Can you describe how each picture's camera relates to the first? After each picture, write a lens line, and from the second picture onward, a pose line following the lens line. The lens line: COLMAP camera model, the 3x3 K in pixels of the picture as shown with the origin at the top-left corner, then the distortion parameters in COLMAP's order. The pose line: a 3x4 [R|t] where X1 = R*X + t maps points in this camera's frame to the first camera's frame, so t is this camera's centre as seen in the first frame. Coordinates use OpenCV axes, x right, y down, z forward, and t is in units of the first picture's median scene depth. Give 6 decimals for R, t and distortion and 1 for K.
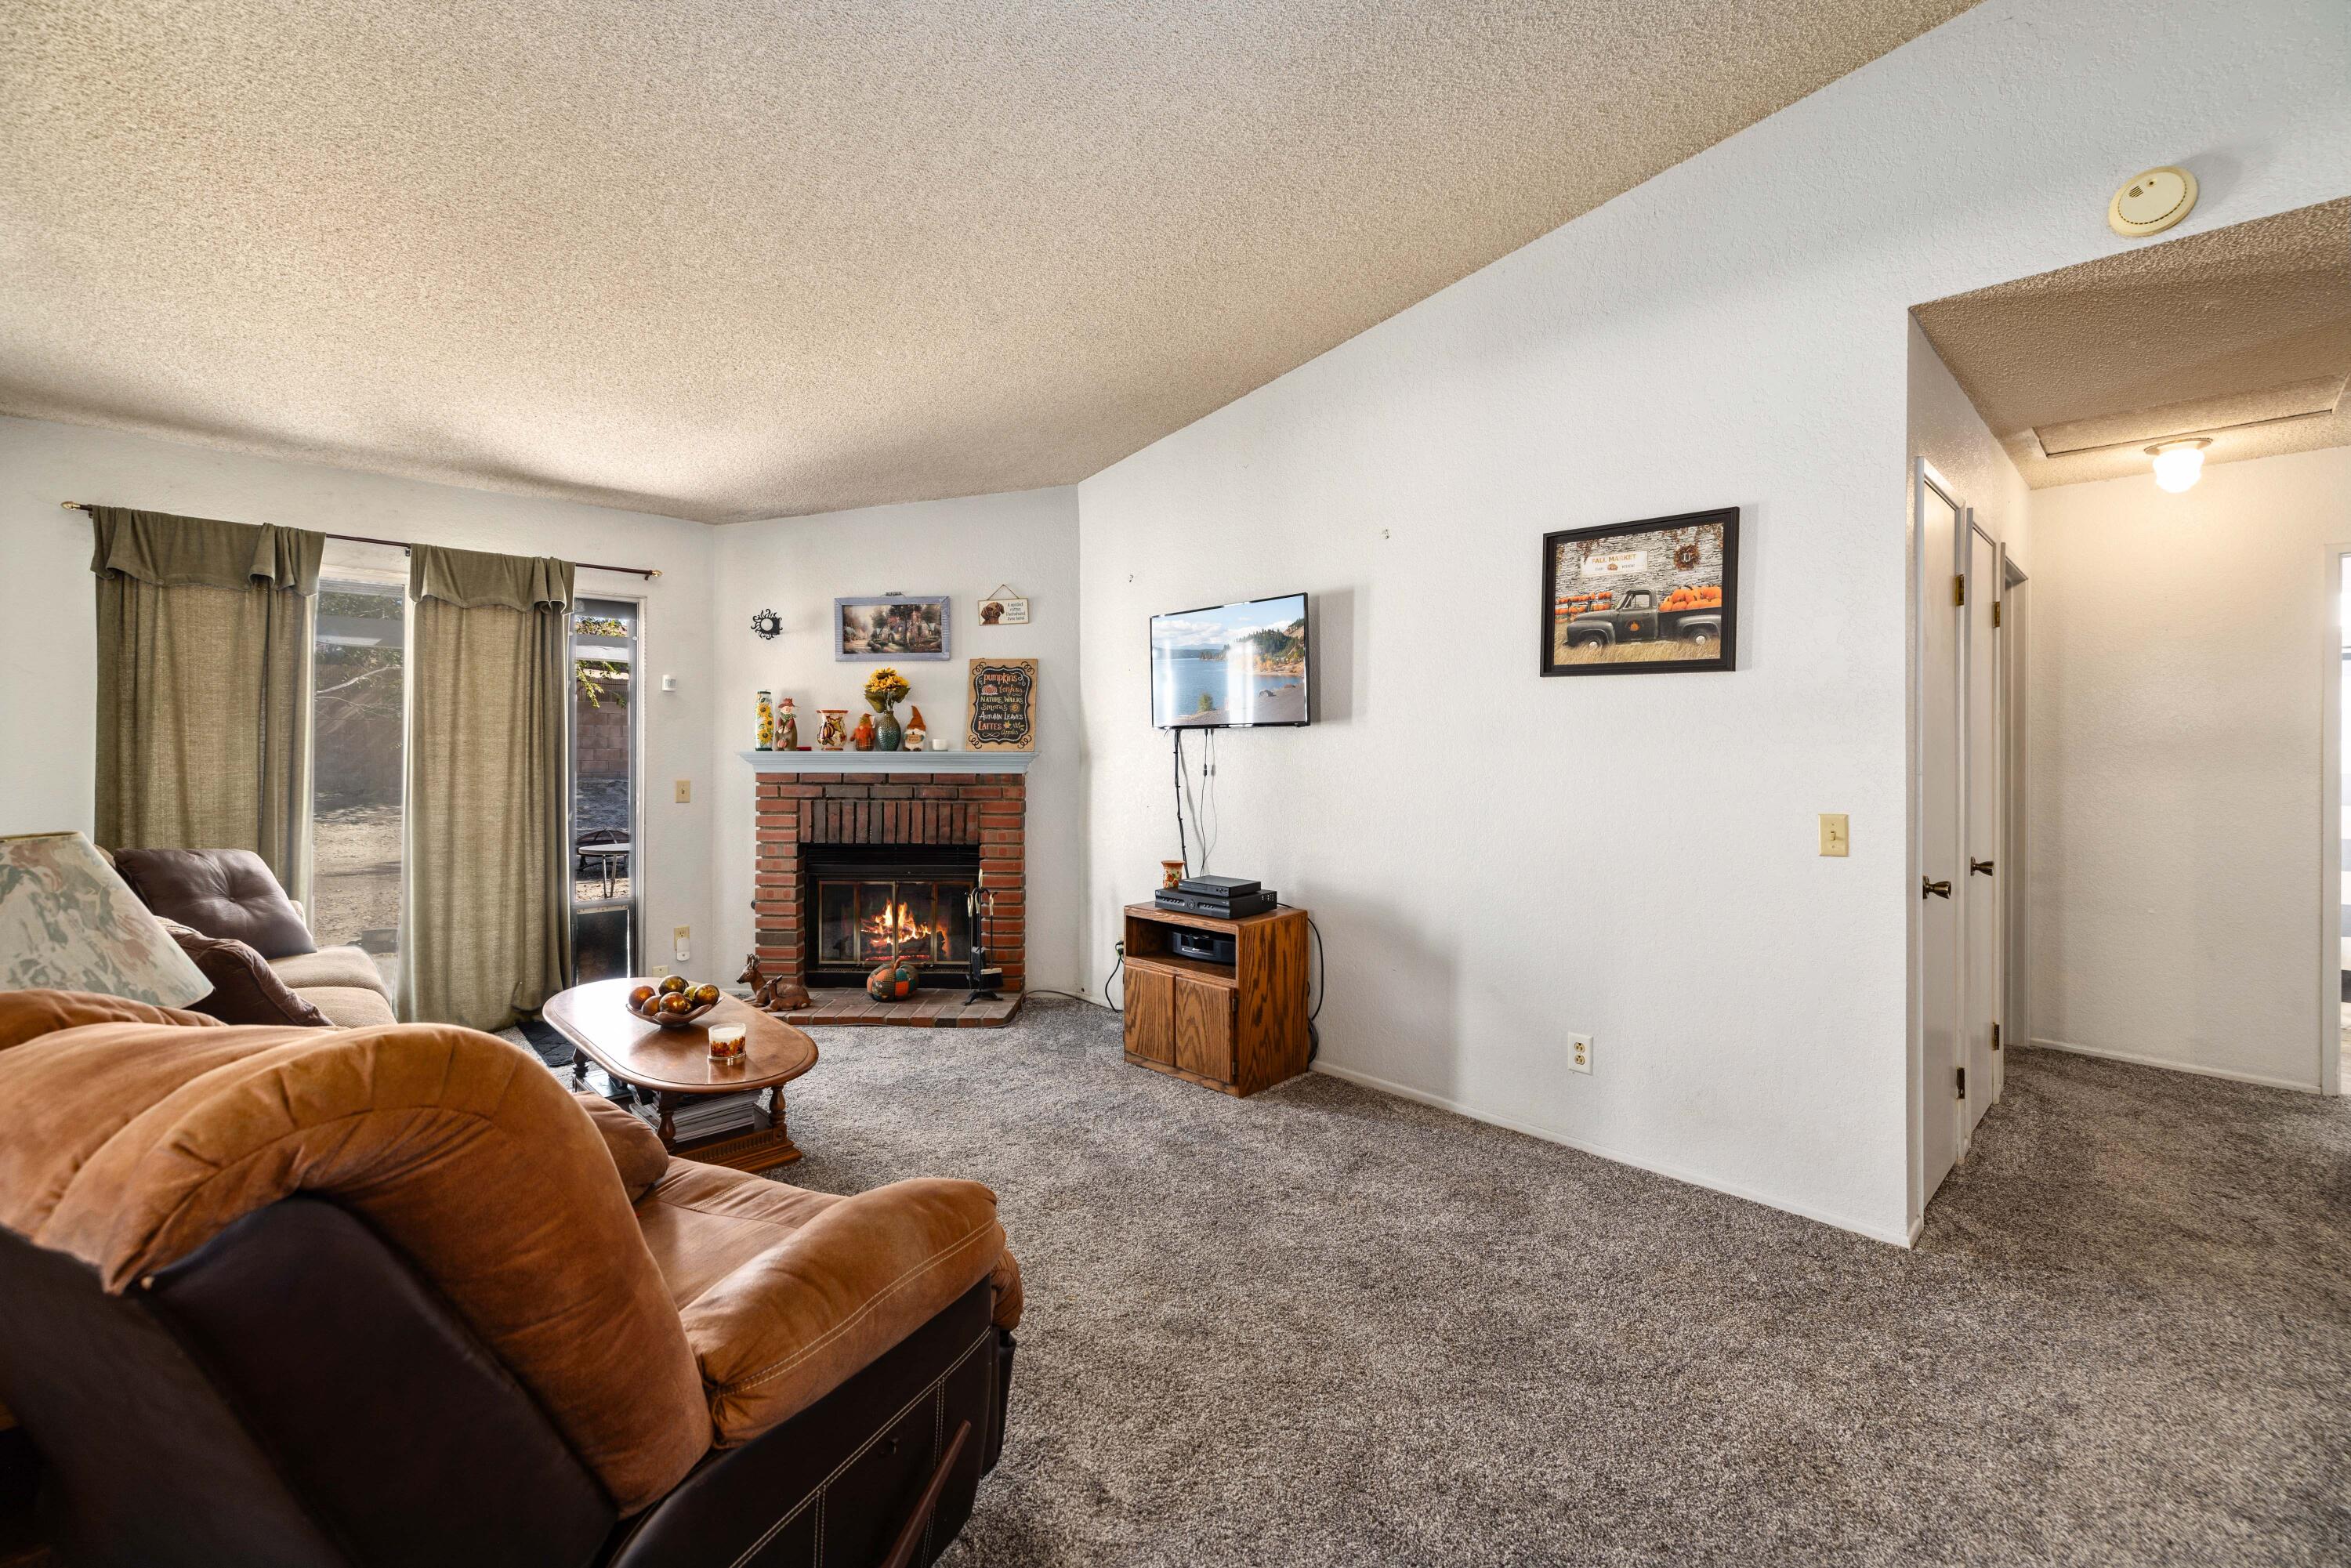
lens RADIAL K [[989.8, 0, 1164.2], [0, 989.8, 746.3], [0, 0, 1]] dist [-0.000862, -0.000592]
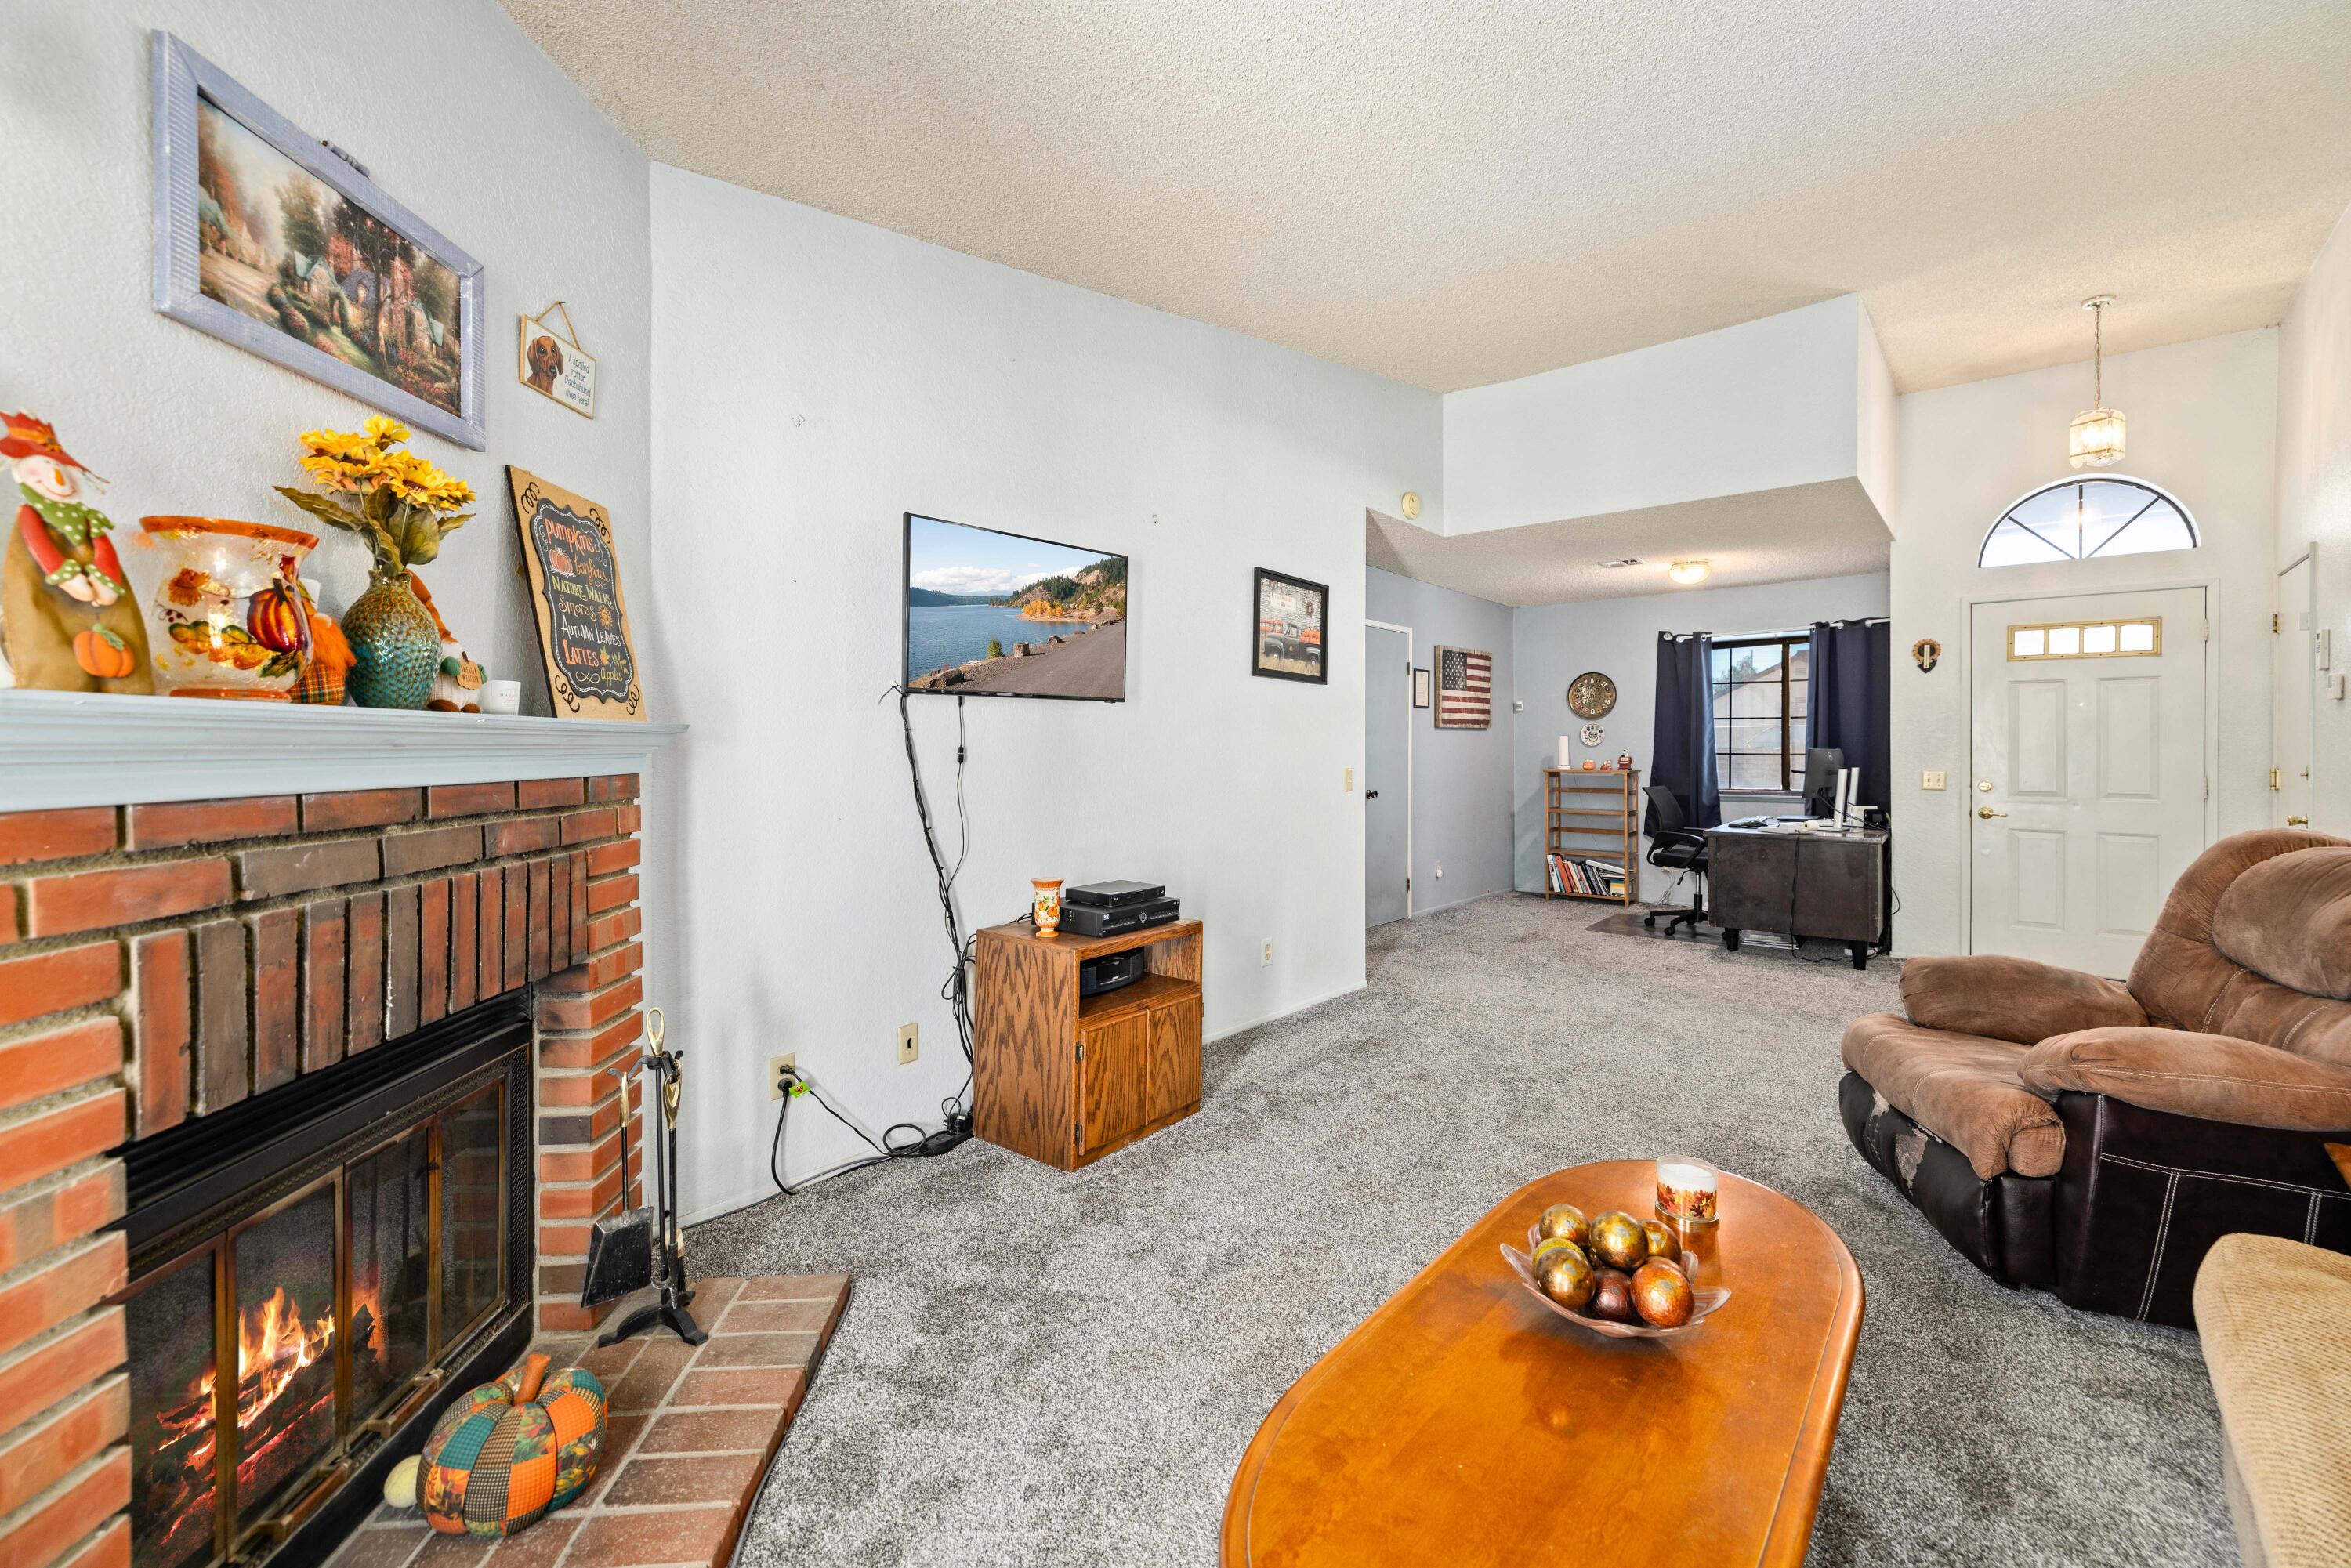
lens RADIAL K [[981.6, 0, 1173.2], [0, 981.6, 756.0], [0, 0, 1]] dist [-0.000421, -0.000204]
pose [[-0.093860, -0.013307, 0.995496, -0.659887], [-0.005801, 0.999901, 0.012819, 0.014797], [-0.995568, -0.004572, -0.093928, 0.897685]]
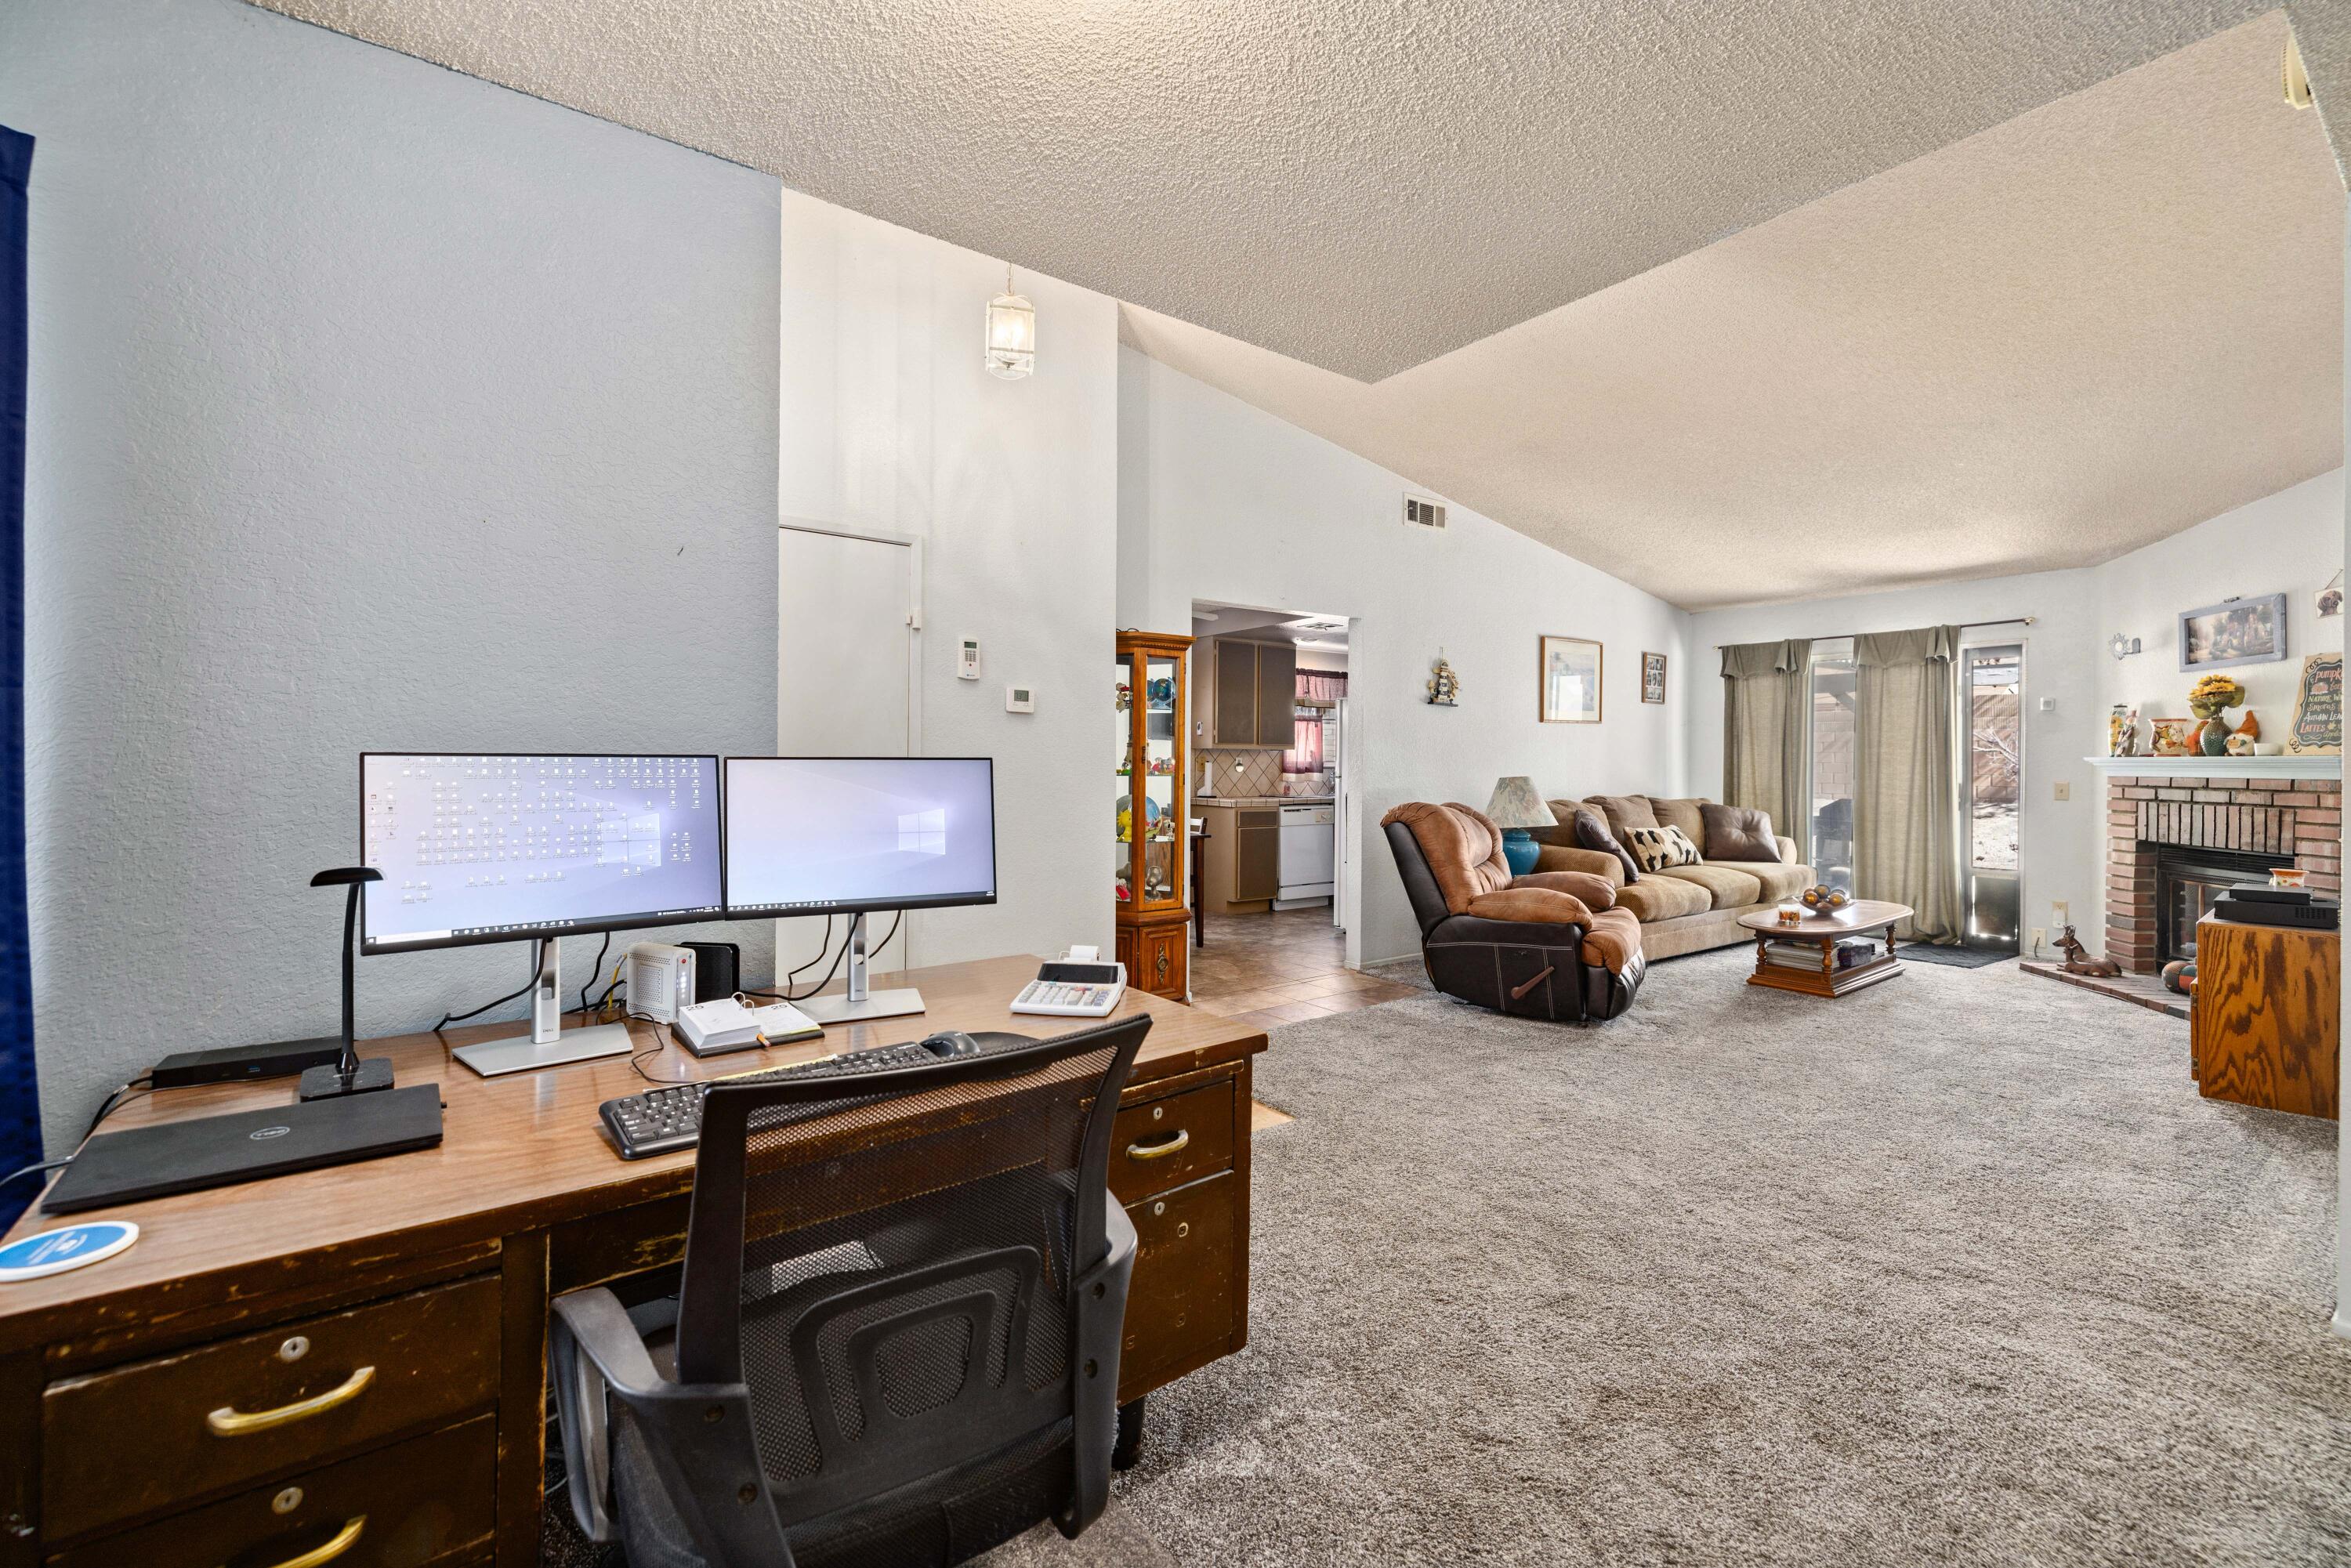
lens RADIAL K [[981.1, 0, 1181.7], [0, 981.1, 763.8], [0, 0, 1]] dist [0.000035, -0.000404]
pose [[-0.137481, -0.004079, -0.990496, 0.974173], [-0.002908, 0.999989, -0.003715, 0.021604], [0.990500, 0.002370, -0.137491, 0.095501]]
